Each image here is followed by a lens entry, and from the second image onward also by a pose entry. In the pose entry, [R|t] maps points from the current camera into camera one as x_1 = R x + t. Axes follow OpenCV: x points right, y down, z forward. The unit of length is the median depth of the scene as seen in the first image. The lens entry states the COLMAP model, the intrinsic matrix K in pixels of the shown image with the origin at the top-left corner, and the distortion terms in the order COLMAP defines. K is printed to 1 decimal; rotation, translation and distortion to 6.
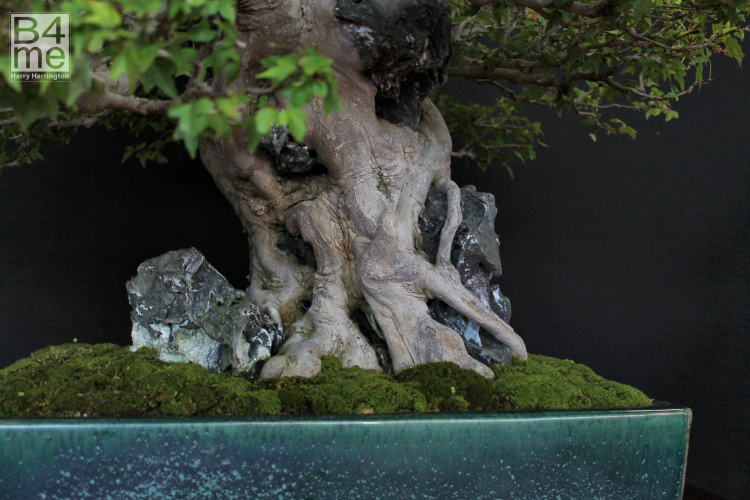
lens RADIAL K [[978.1, 0, 373.2], [0, 978.1, 247.9], [0, 0, 1]] dist [-0.045319, 0.000000]
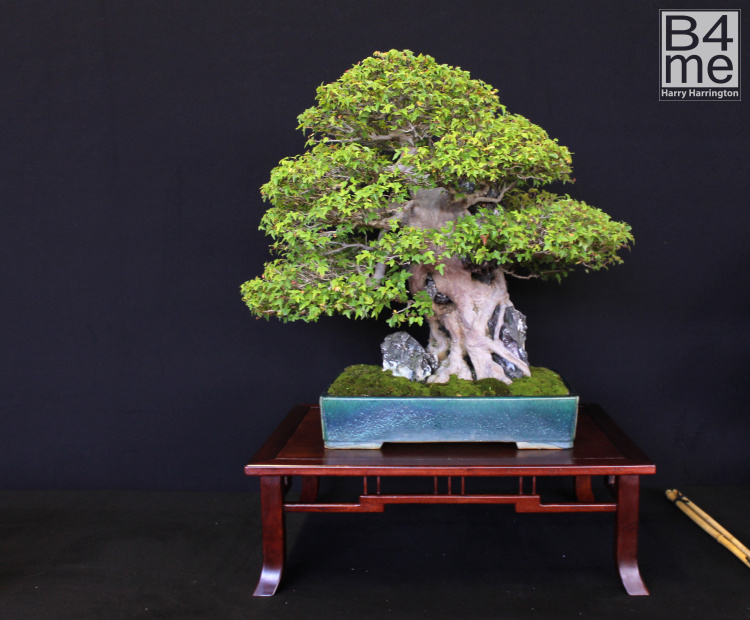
lens RADIAL K [[1021.3, 0, 374.8], [0, 1021.3, 310.9], [0, 0, 1]] dist [-0.025623, 0.000000]
pose [[0.963390, -0.005091, -0.268056, 0.495061], [0.030821, 0.995294, 0.091867, -0.325170], [0.266327, -0.096765, 0.959013, -1.721172]]
